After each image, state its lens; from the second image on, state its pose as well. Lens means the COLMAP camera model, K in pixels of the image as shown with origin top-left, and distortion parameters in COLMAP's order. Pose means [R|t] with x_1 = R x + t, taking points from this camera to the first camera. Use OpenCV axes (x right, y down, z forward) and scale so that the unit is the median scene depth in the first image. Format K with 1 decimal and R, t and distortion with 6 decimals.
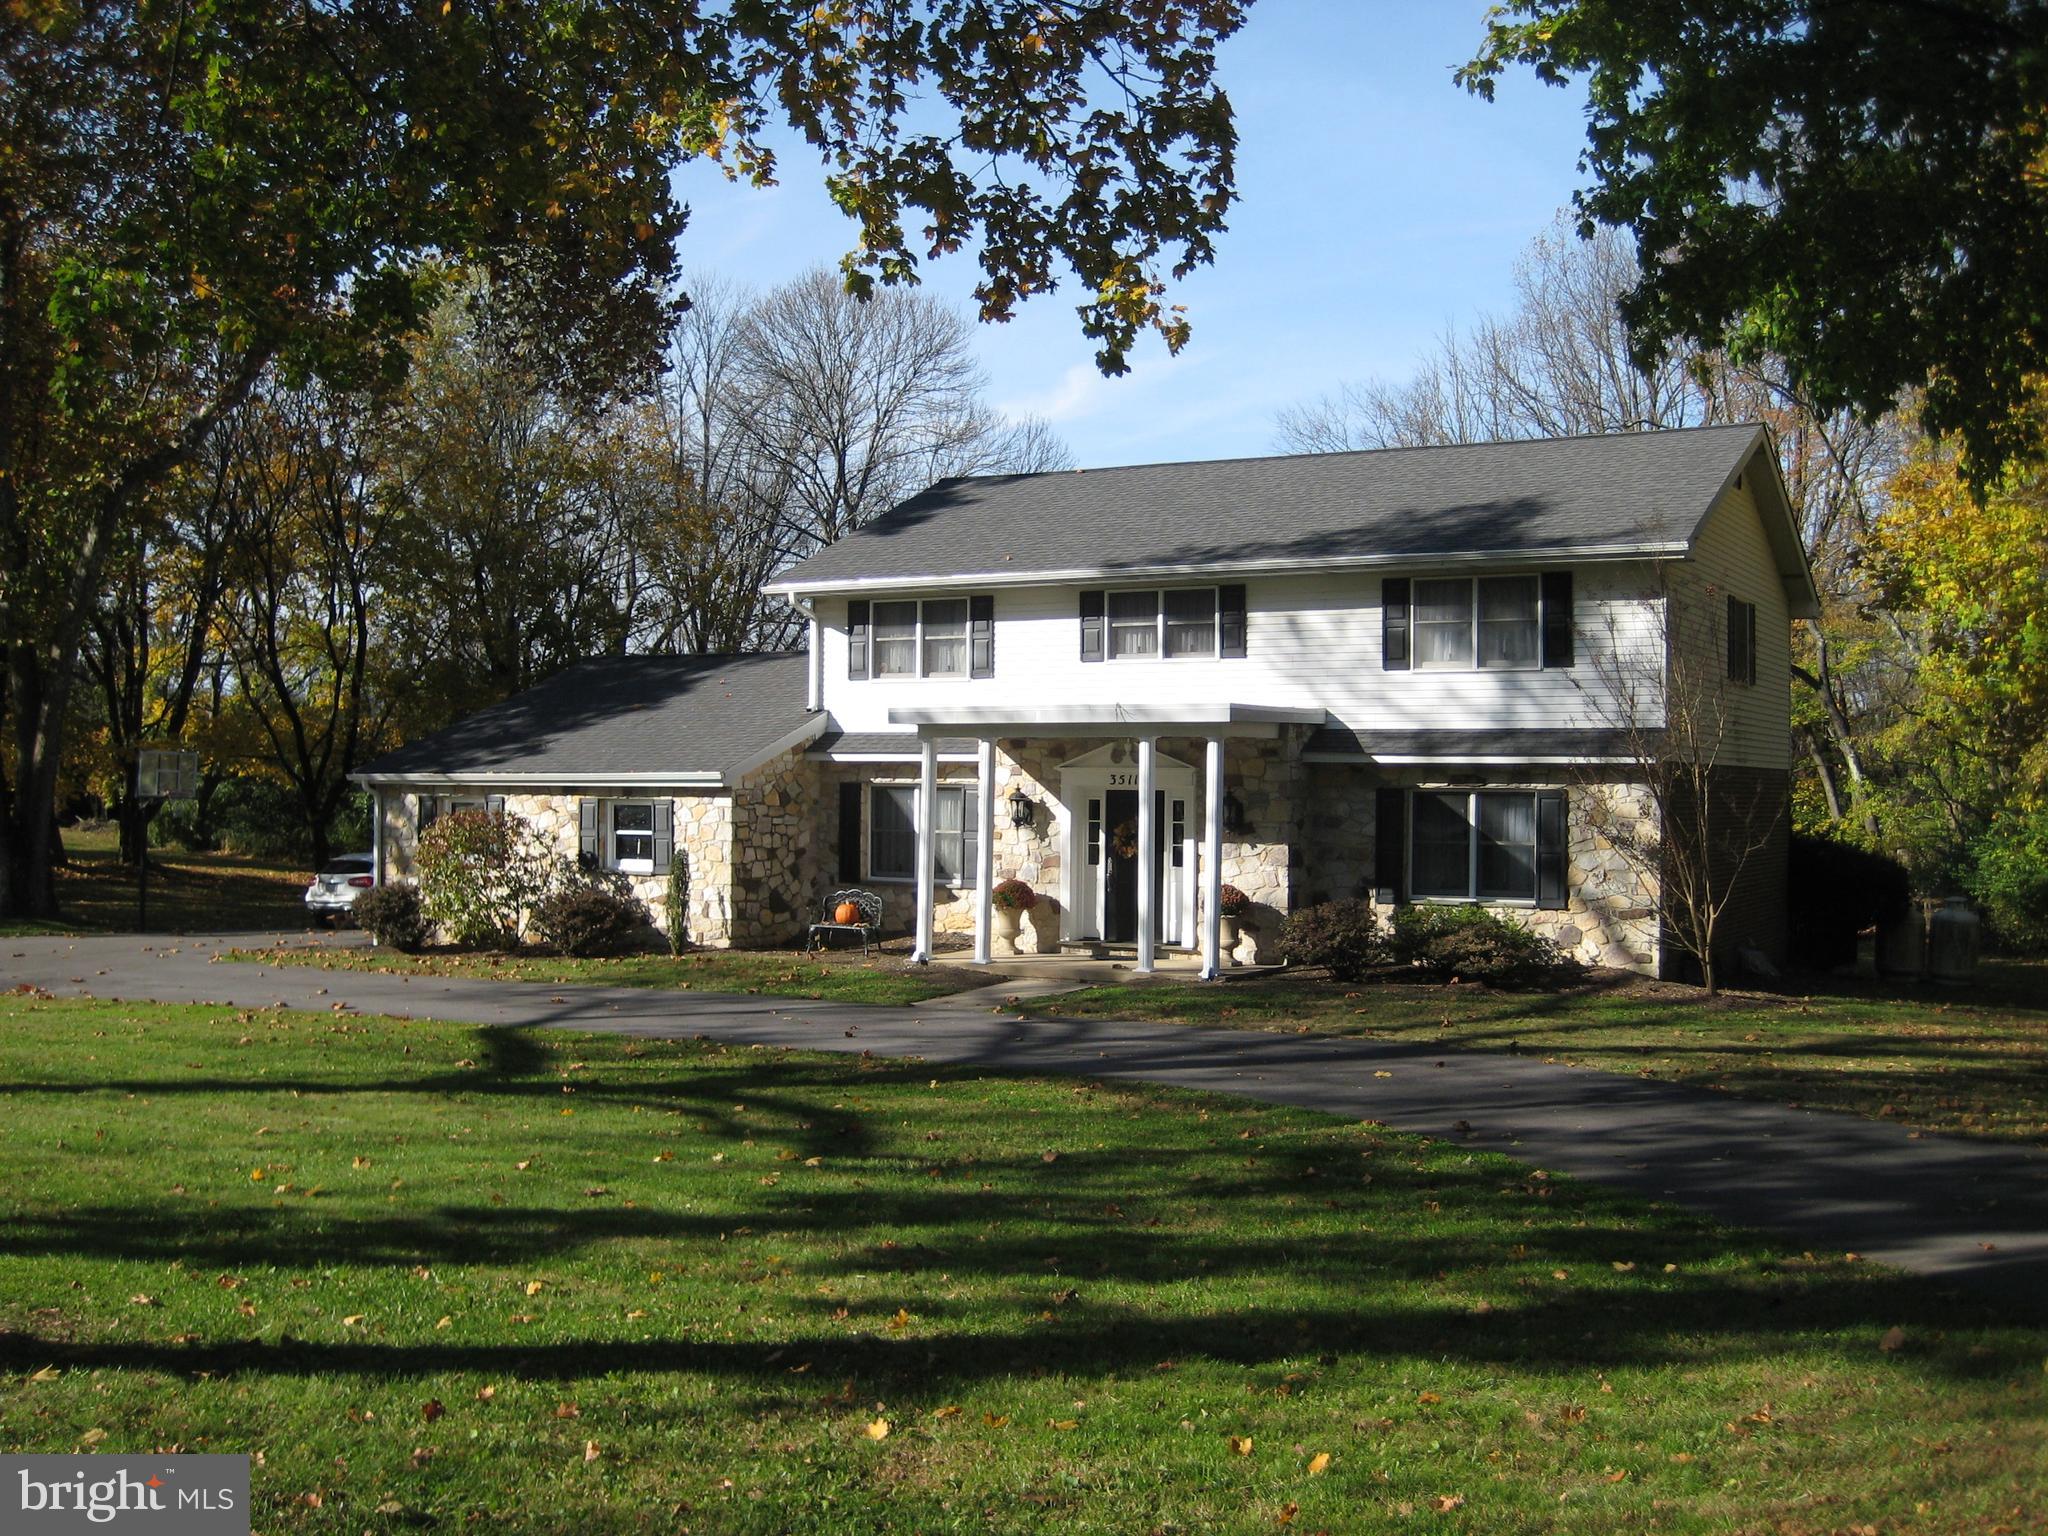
lens RADIAL K [[2122.1, 0, 1068.3], [0, 2122.1, 801.6], [0, 0, 1]] dist [-0.096906, 0.000000]
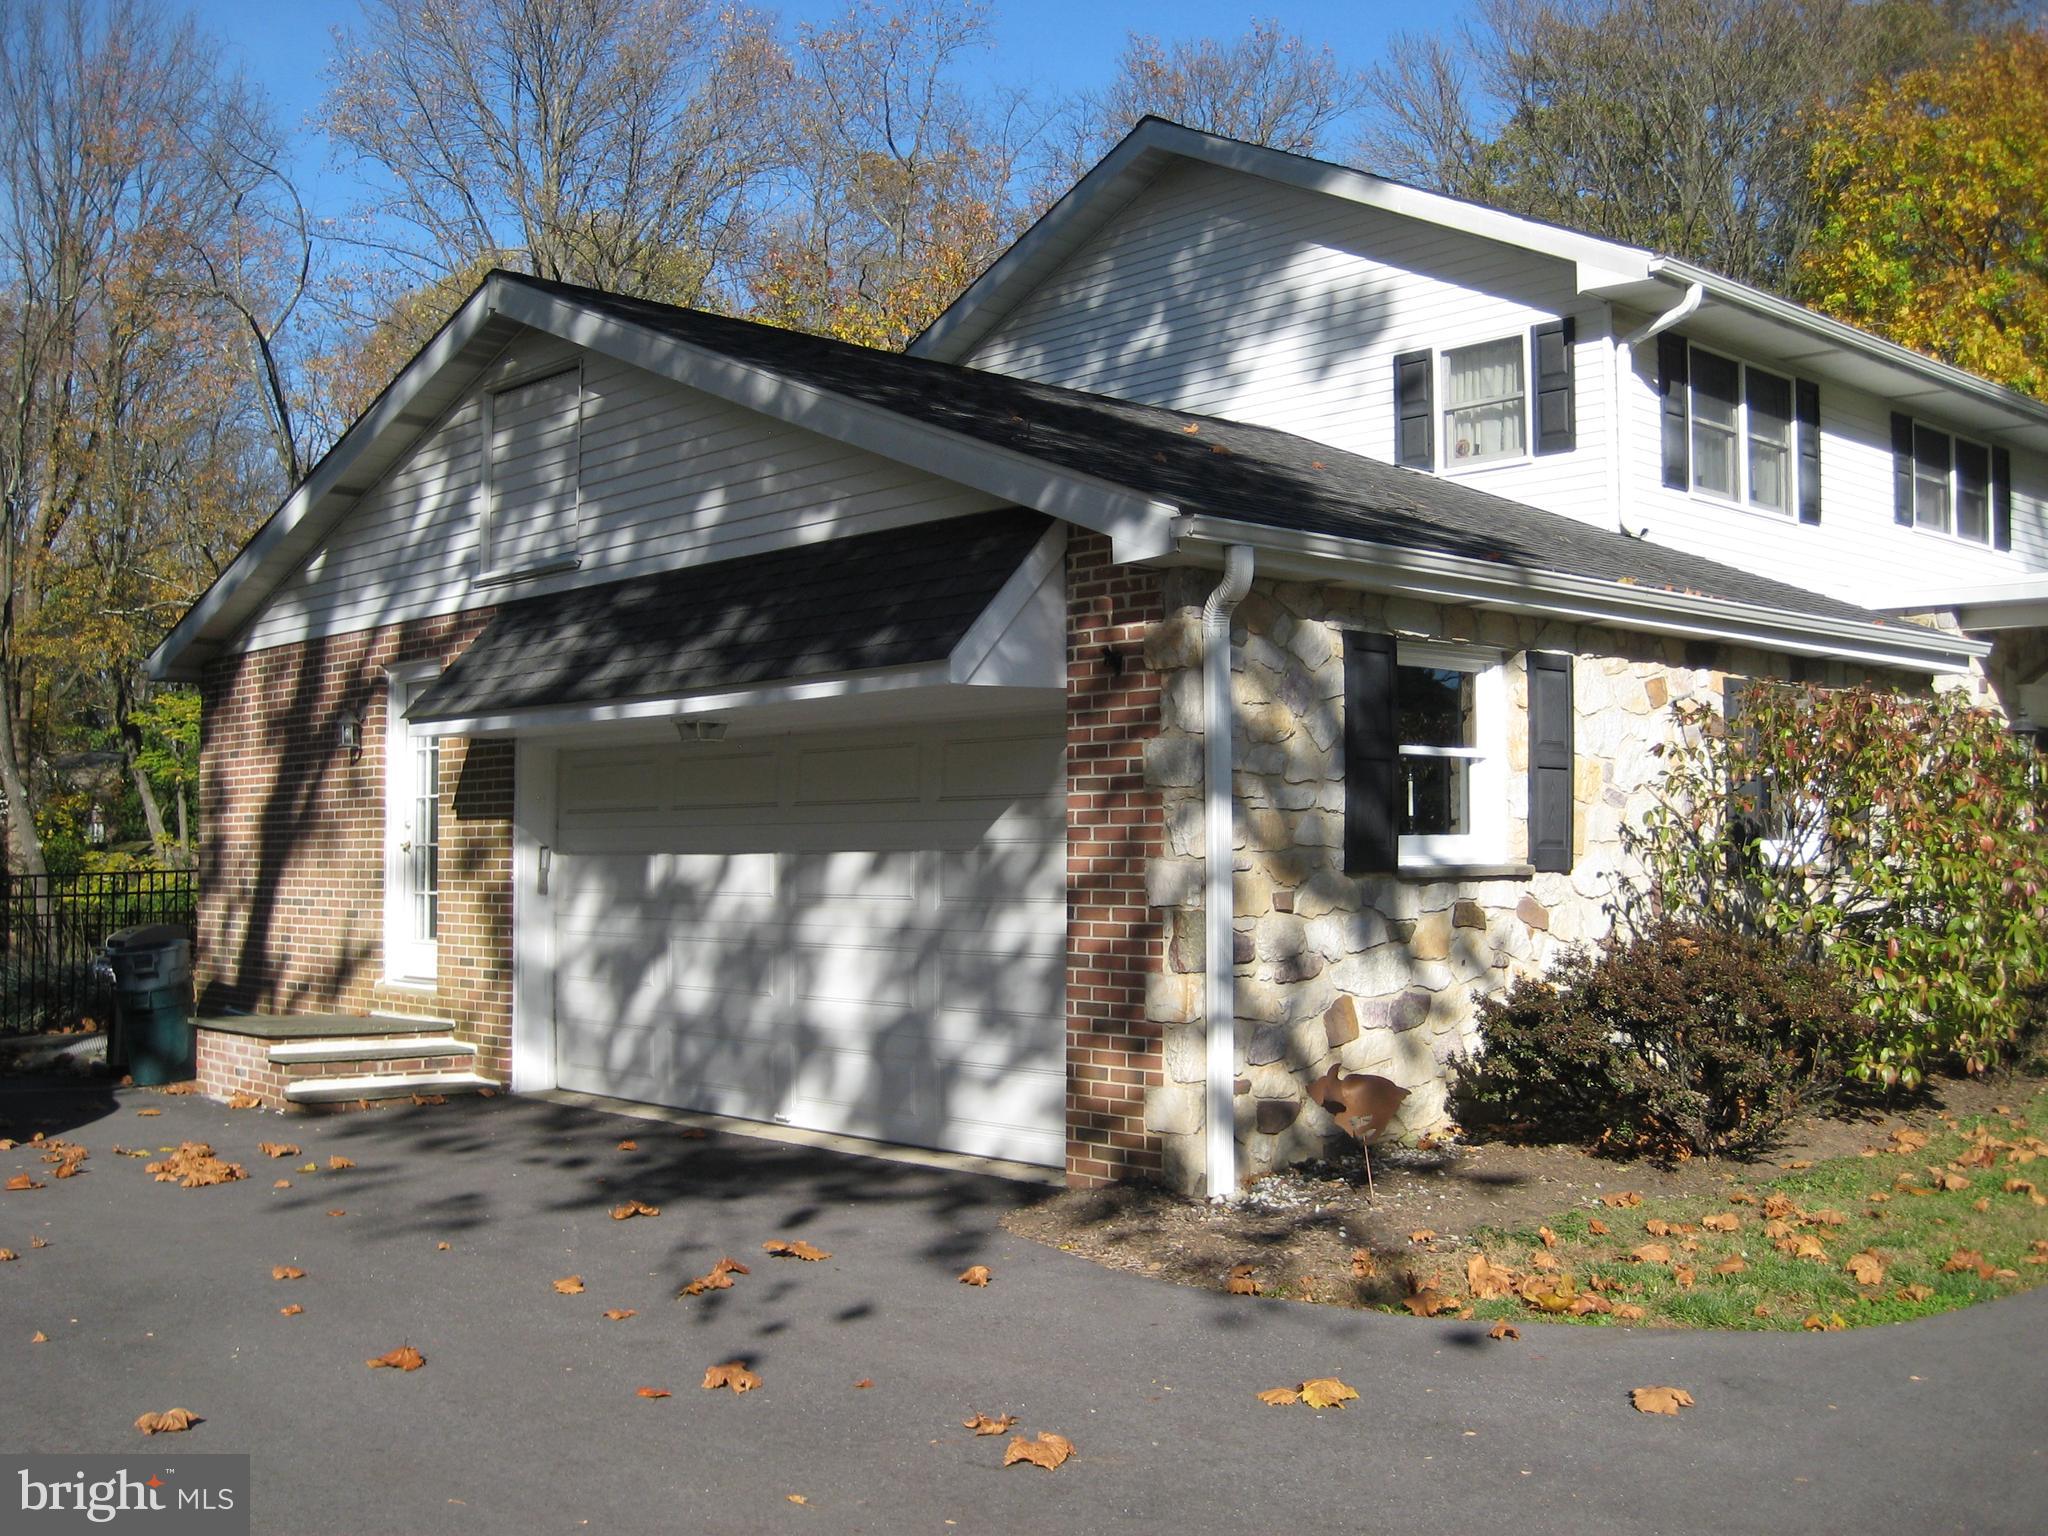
lens RADIAL K [[2122.1, 0, 1022.3], [0, 2122.1, 773.7], [0, 0, 1]] dist [-0.096906, 0.000000]
pose [[0.314517, 0.040460, 0.948389, -0.675540], [0.020394, 0.998573, -0.049364, 0.034270], [-0.949033, 0.034868, 0.313243, 1.090350]]
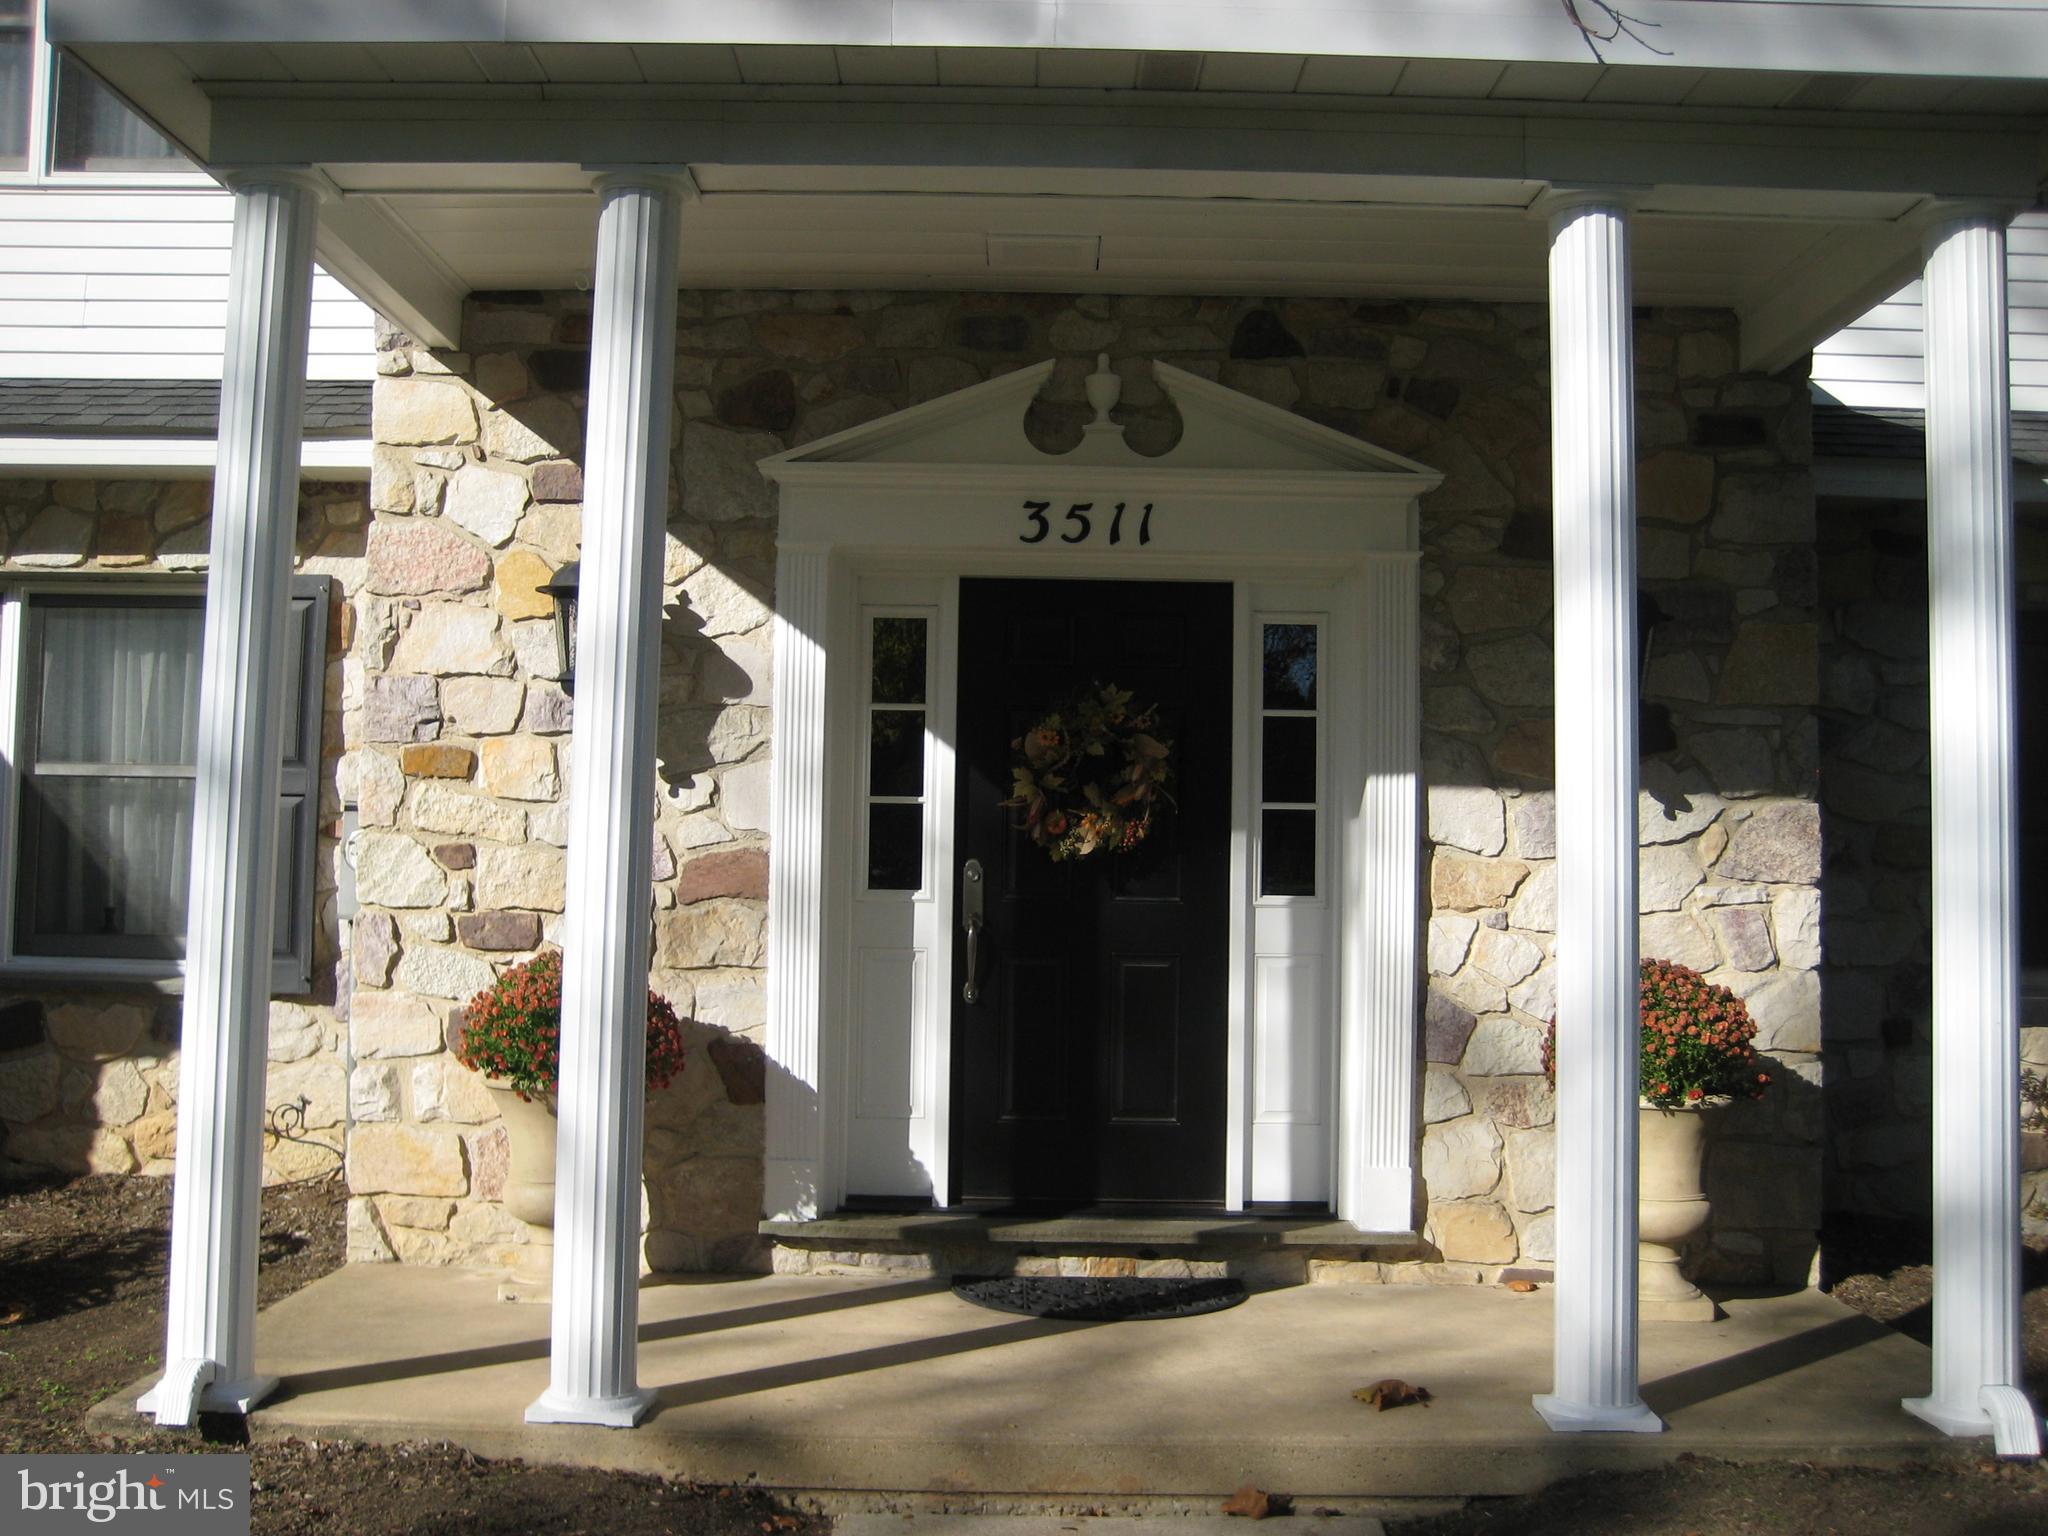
lens RADIAL K [[2122.1, 0, 1021.7], [0, 2122.1, 761.7], [0, 0, 1]] dist [-0.096906, 0.000000]
pose [[0.875755, 0.039070, 0.481171, -0.091159], [-0.006662, 0.997603, -0.068877, 0.031756], [-0.482709, 0.057114, 0.873916, 0.785795]]
